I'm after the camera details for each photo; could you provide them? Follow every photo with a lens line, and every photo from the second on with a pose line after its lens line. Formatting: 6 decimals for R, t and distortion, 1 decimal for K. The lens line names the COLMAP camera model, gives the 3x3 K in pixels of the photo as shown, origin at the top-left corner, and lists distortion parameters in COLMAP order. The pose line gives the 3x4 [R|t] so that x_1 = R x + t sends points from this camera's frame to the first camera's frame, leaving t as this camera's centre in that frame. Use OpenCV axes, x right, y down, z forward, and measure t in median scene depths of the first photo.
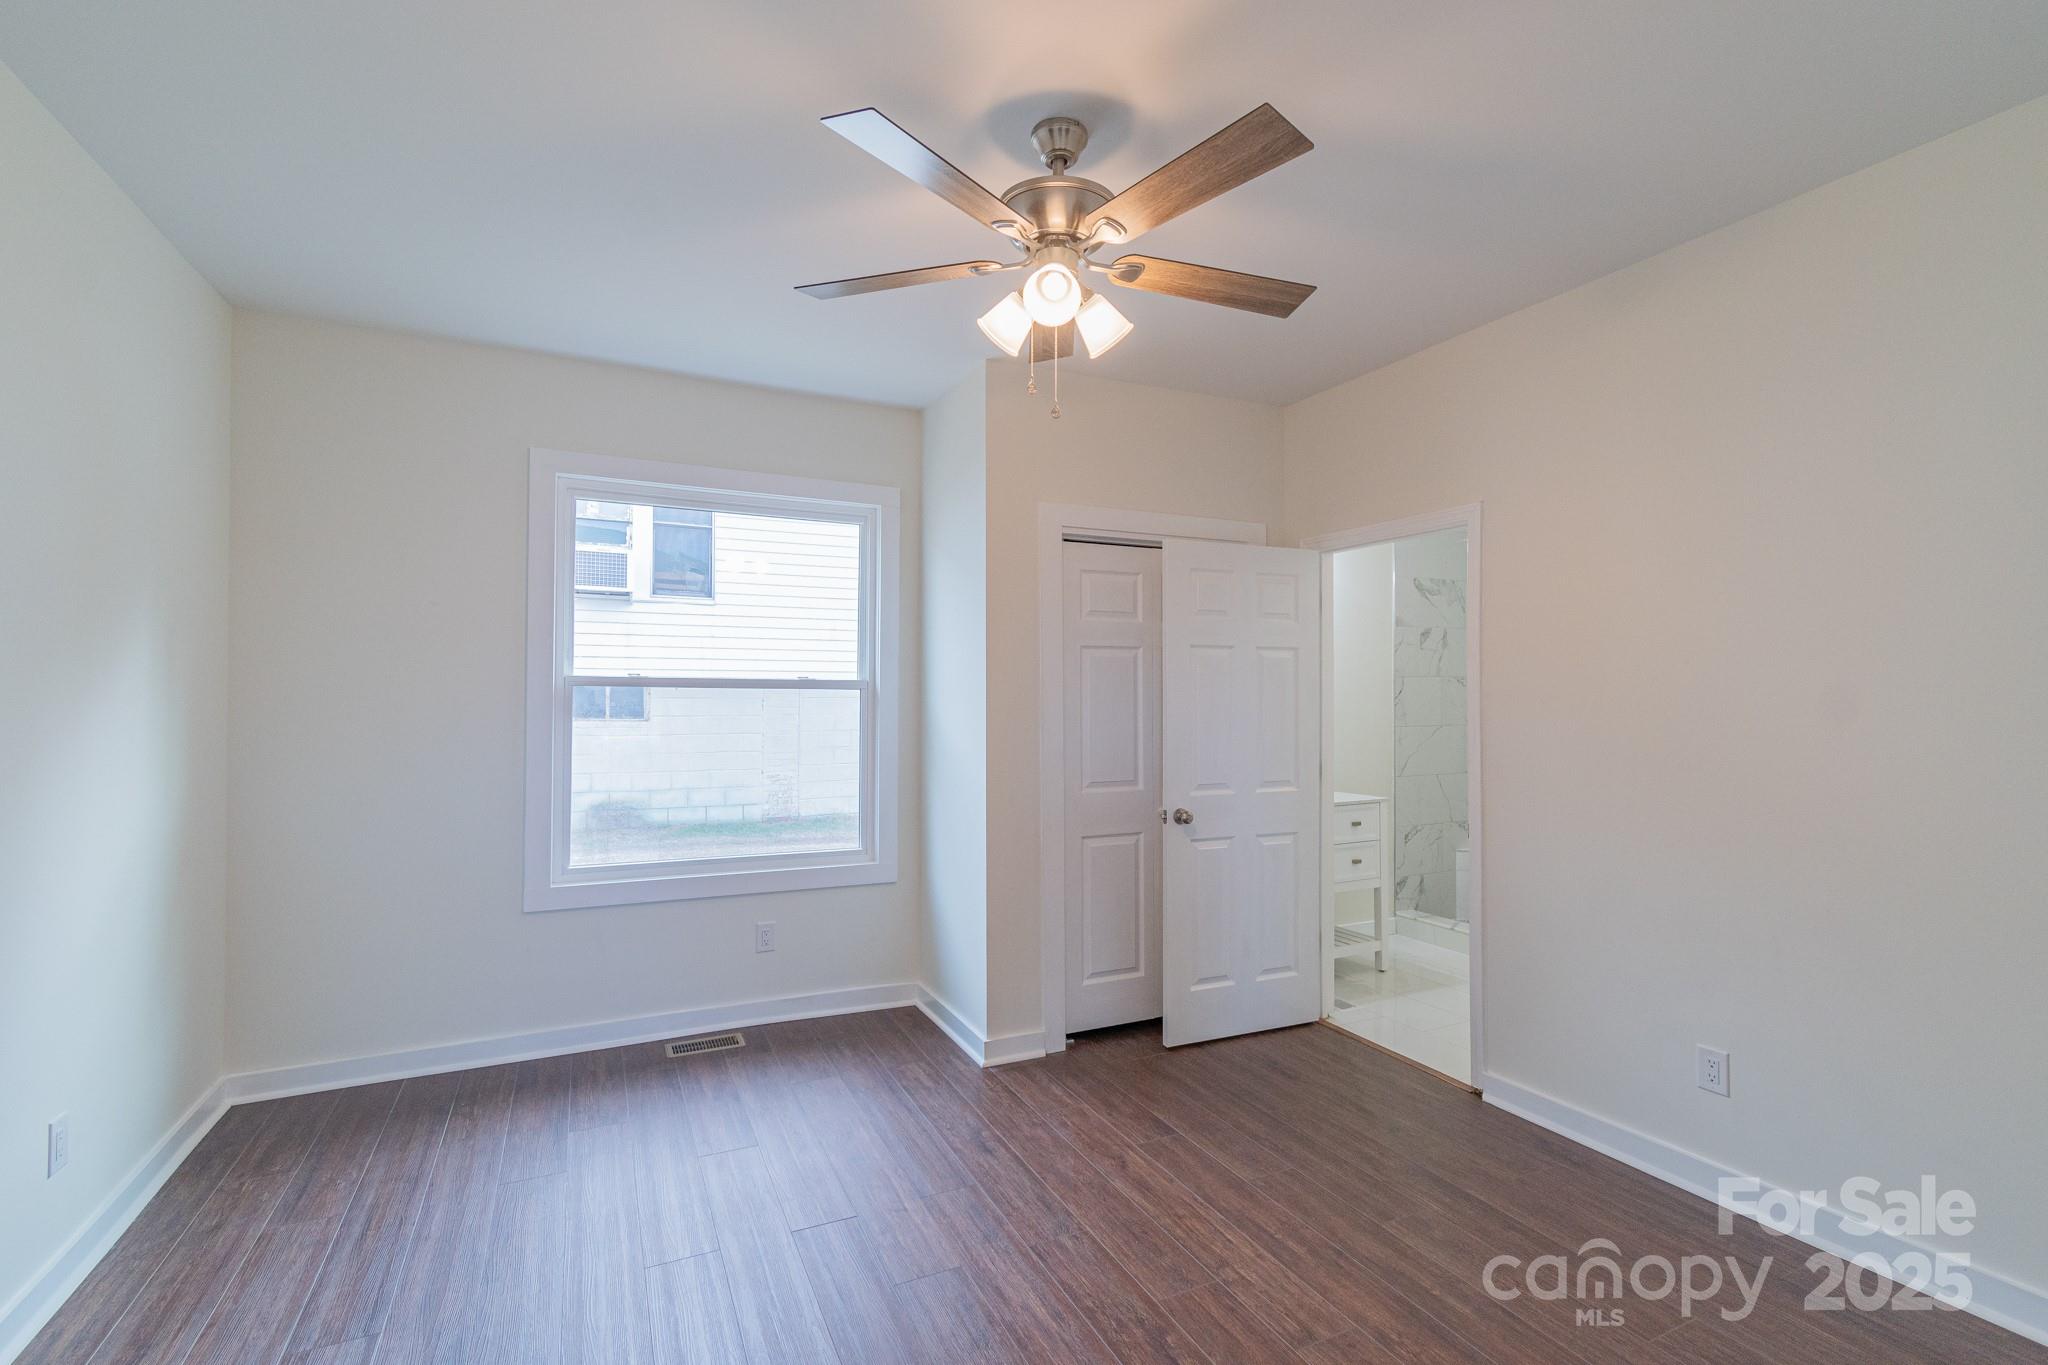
lens RADIAL K [[914.3, 0, 1024.6], [0, 914.3, 688.5], [0, 0, 1]] dist [-0.001960, -0.000158]
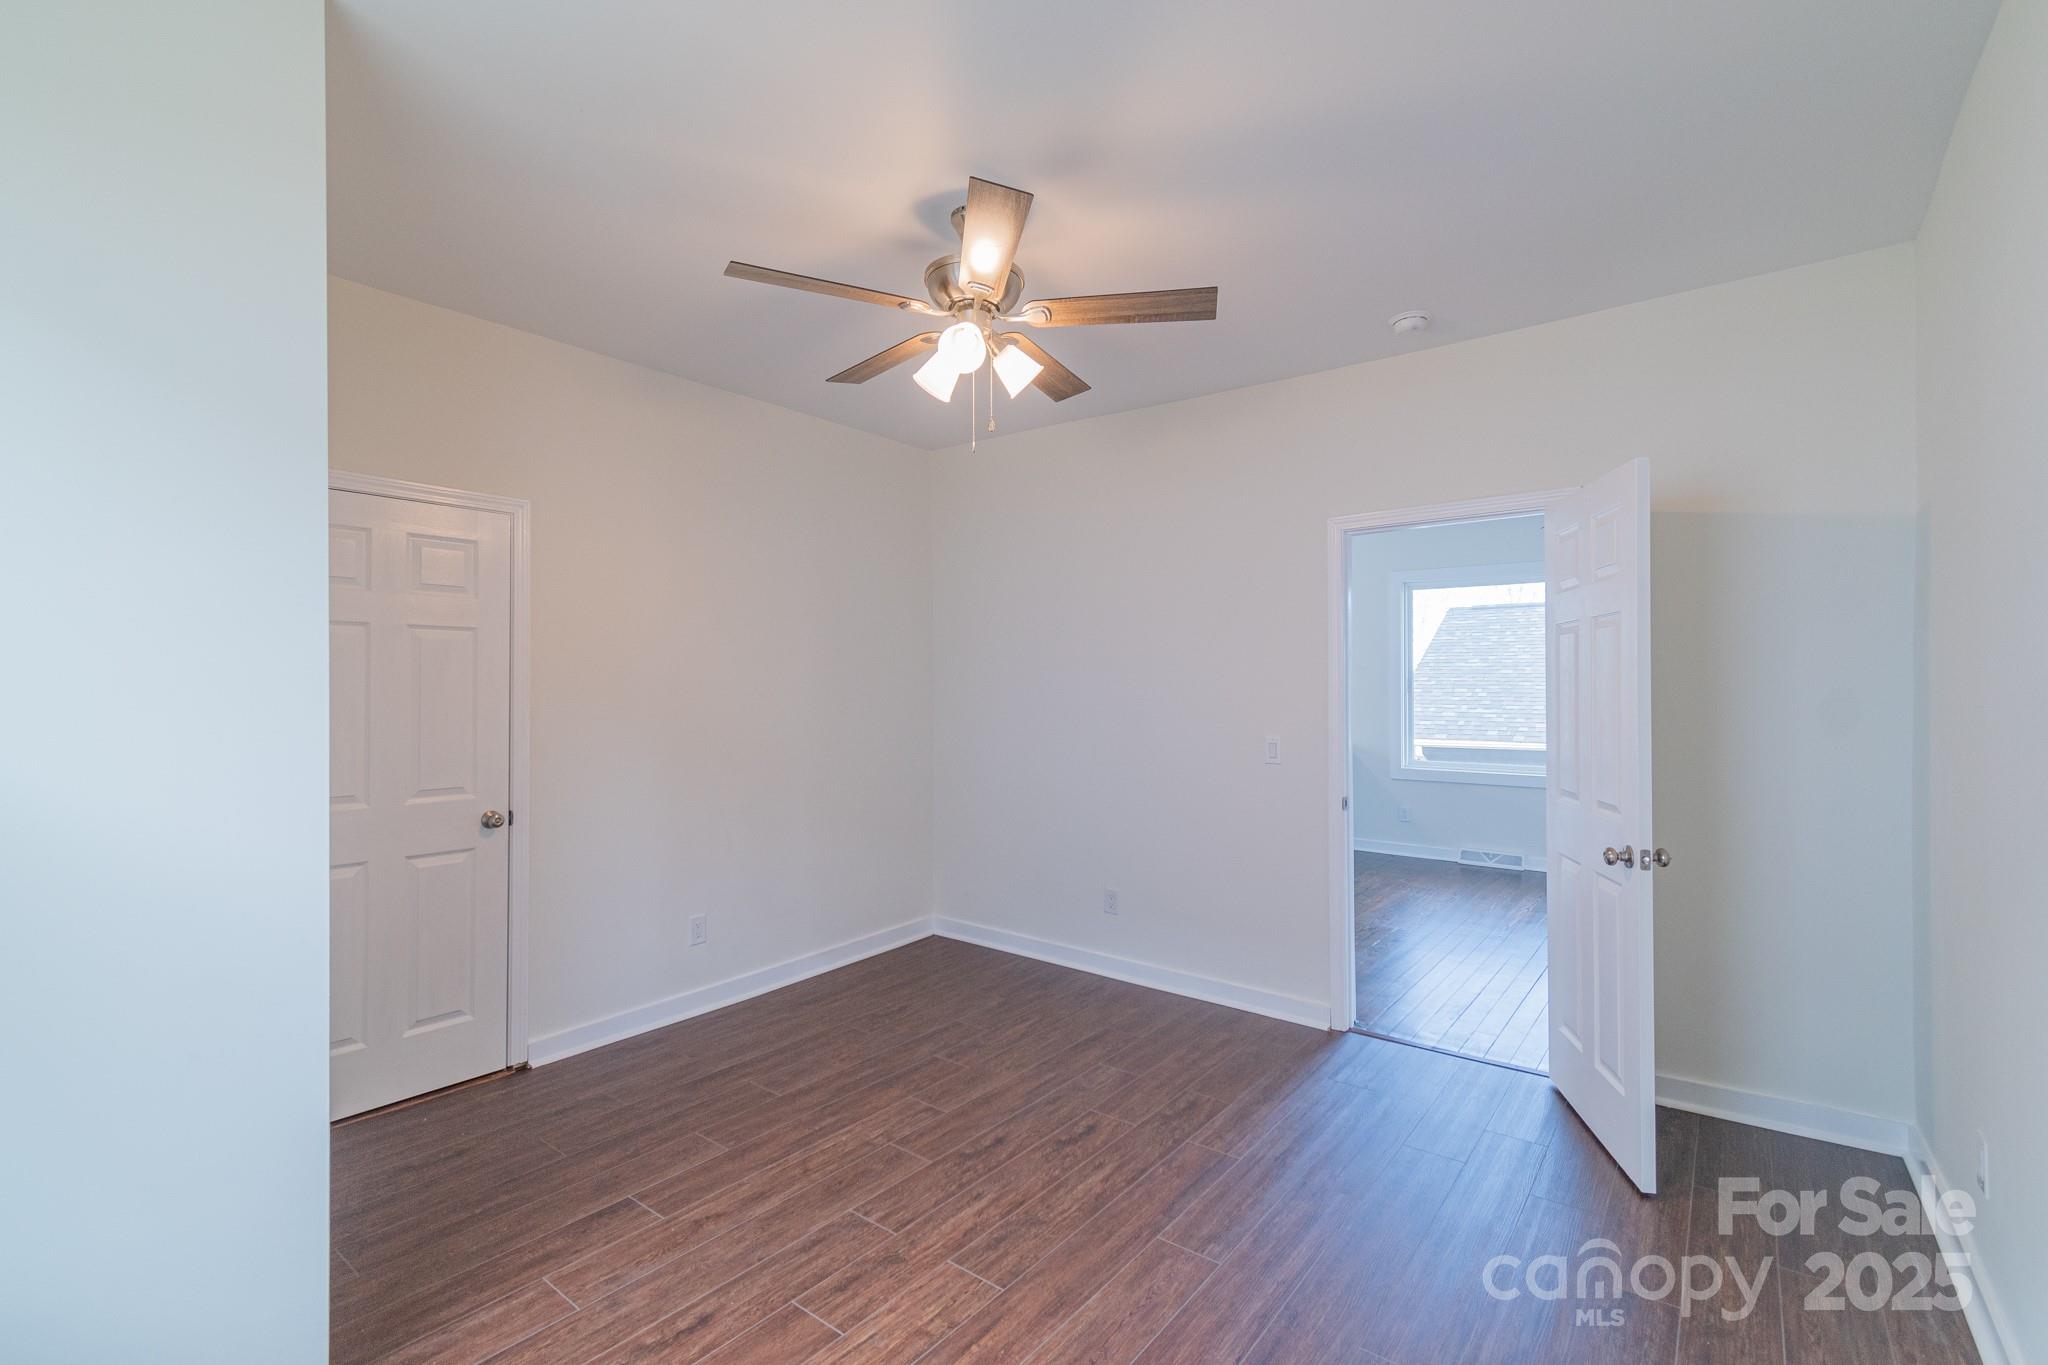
lens RADIAL K [[914.3, 0, 1019.3], [0, 914.3, 679.6], [0, 0, 1]] dist [-0.001960, -0.000158]
pose [[-0.445278, 0.007963, 0.895357, -0.854551], [-0.007829, 0.999888, -0.012785, 0.011740], [-0.895358, -0.012703, -0.445165, 1.186616]]
